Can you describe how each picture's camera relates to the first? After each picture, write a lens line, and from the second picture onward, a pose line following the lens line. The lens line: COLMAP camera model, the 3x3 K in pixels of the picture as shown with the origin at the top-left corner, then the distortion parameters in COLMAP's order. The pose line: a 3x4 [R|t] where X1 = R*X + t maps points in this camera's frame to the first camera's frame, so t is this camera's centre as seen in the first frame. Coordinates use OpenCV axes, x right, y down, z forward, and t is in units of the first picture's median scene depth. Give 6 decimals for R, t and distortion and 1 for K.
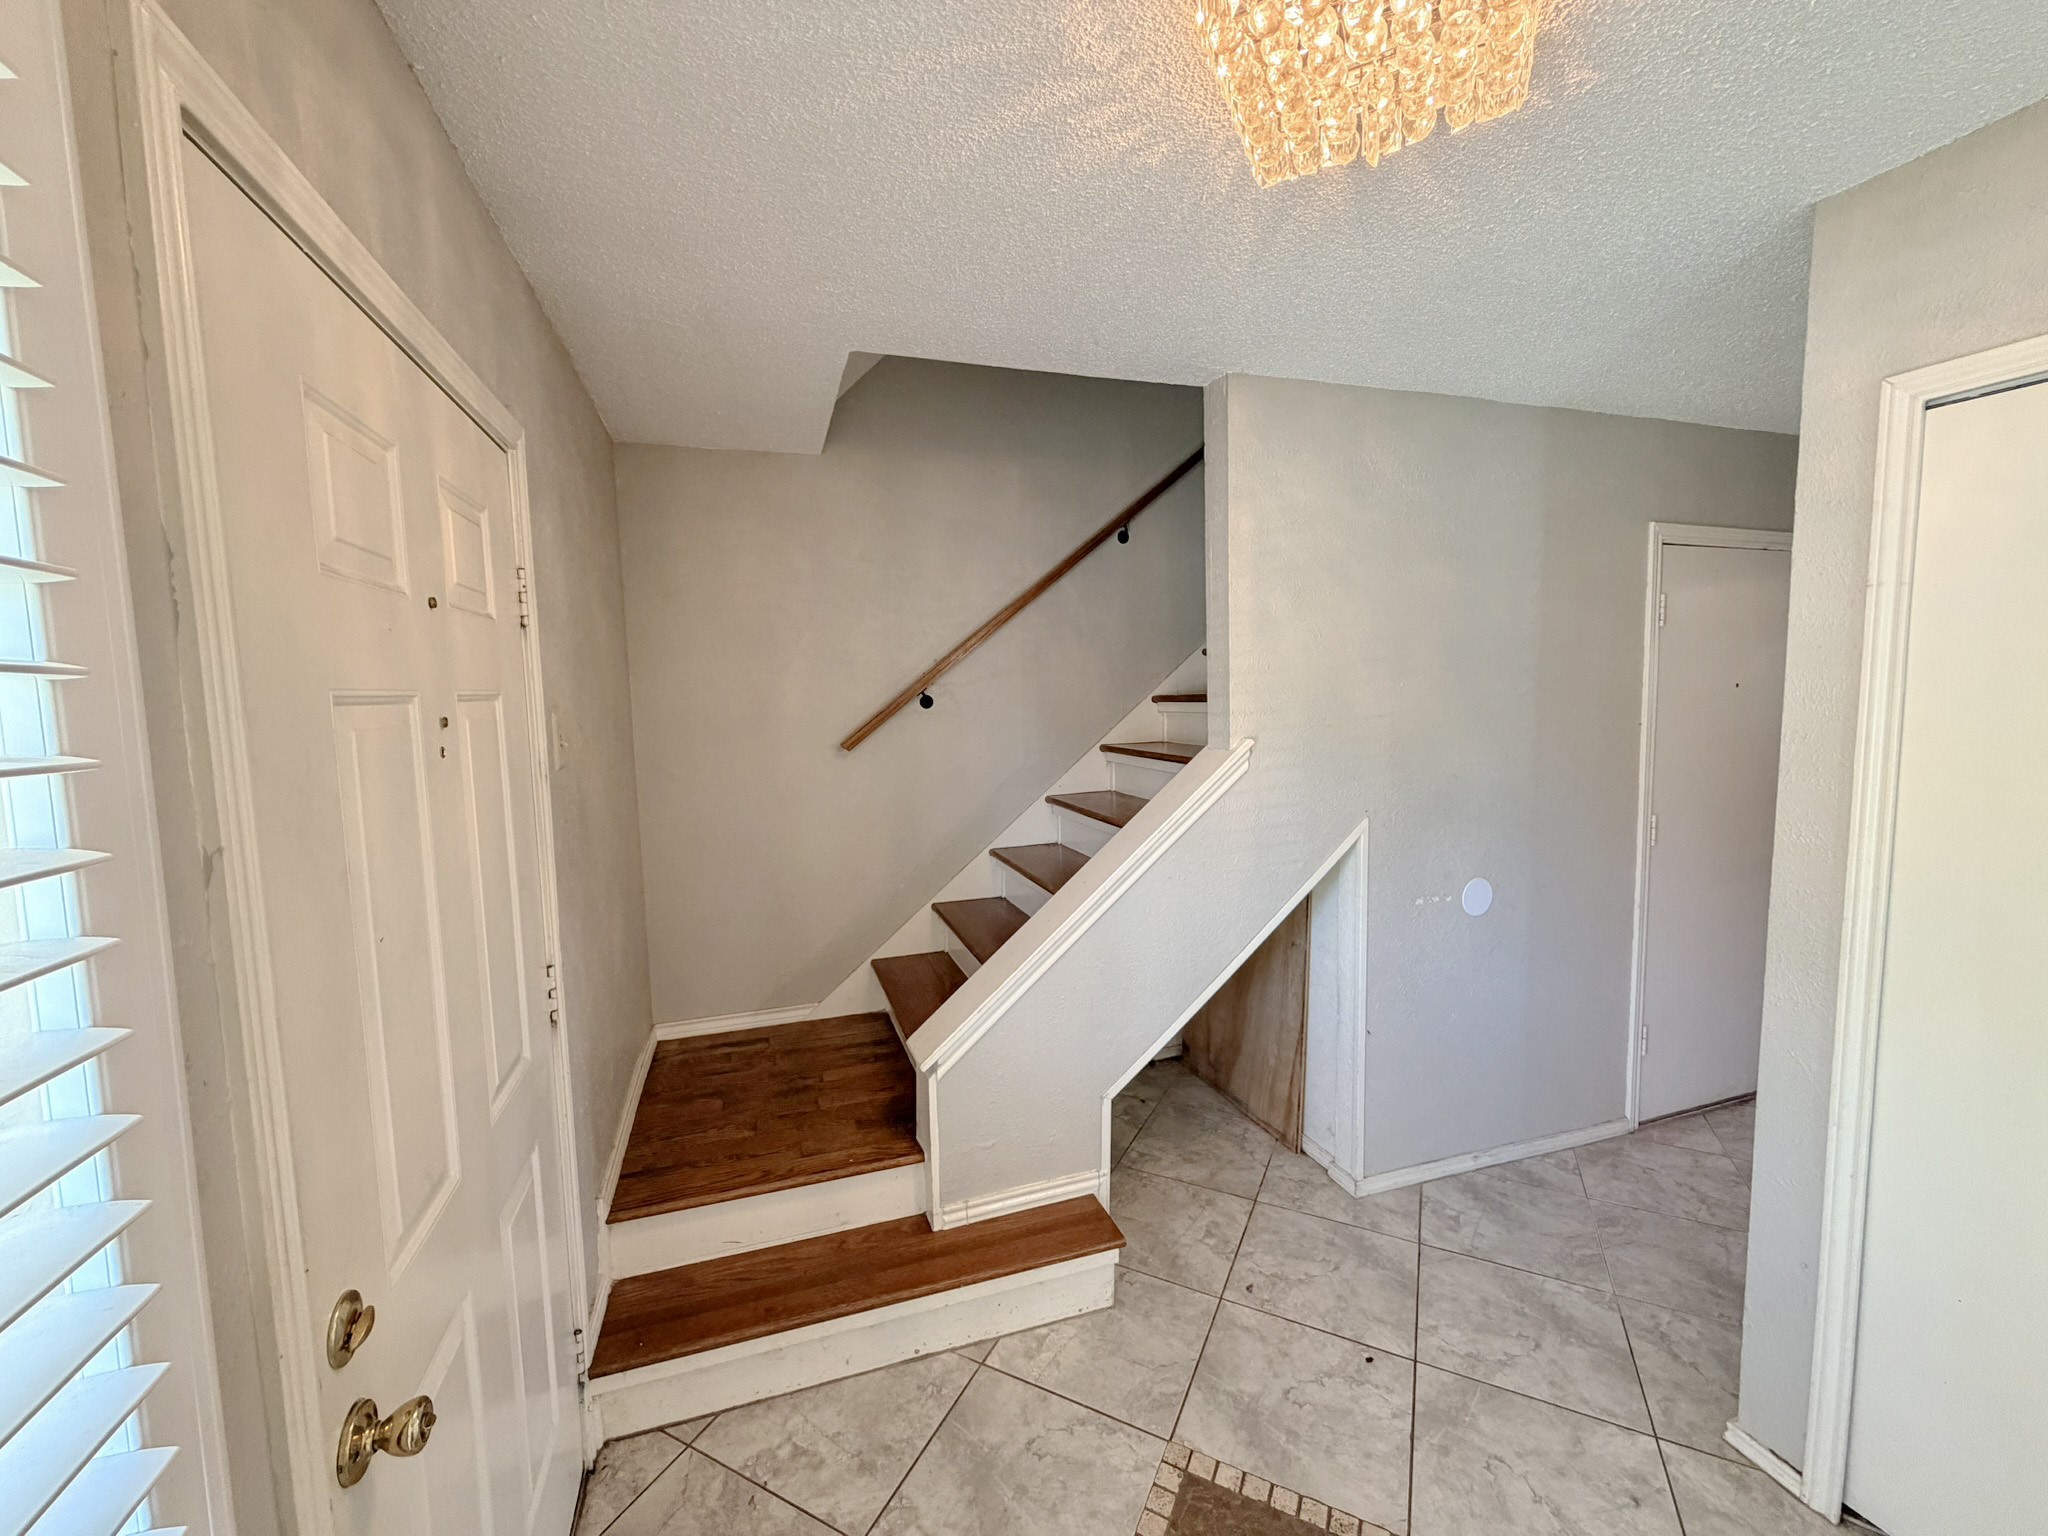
lens RADIAL K [[817.0, 0, 1022.9], [0, 817.0, 759.5], [0, 0, 1]] dist [-0.001887, 0.000290]
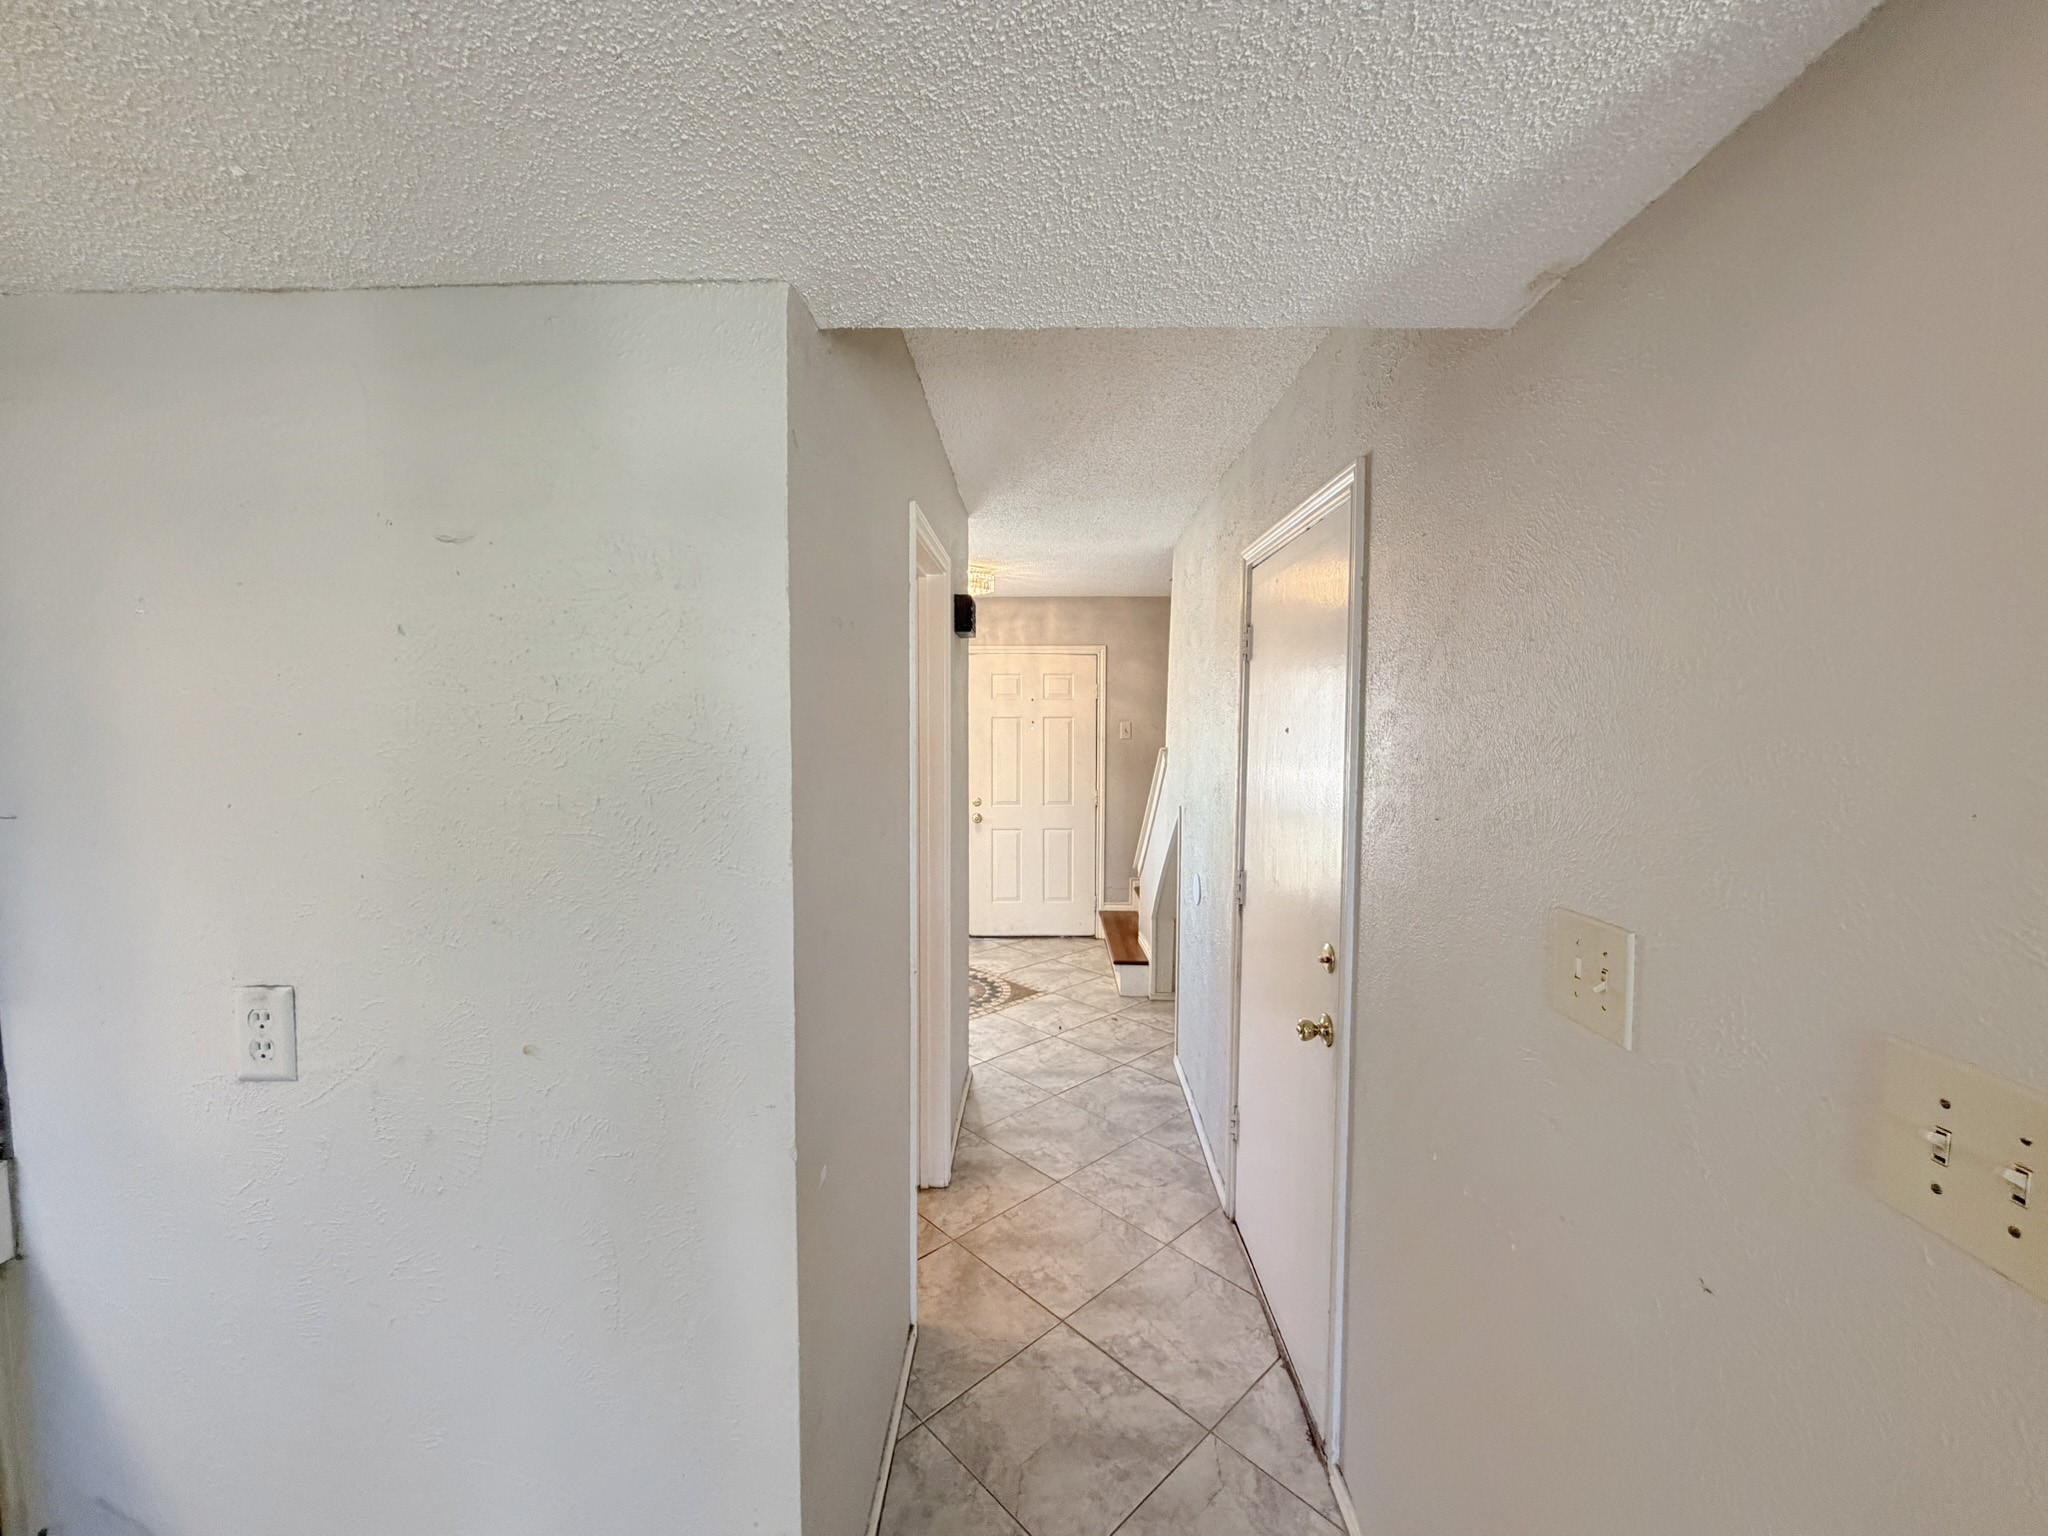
lens RADIAL K [[817.0, 0, 1024.7], [0, 817.0, 765.9], [0, 0, 1]] dist [-0.001887, 0.000290]
pose [[-0.324015, 0.082073, -0.942485, 2.326370], [-0.071938, 0.991208, 0.111047, -0.185802], [0.943313, 0.103781, -0.315262, 1.444165]]
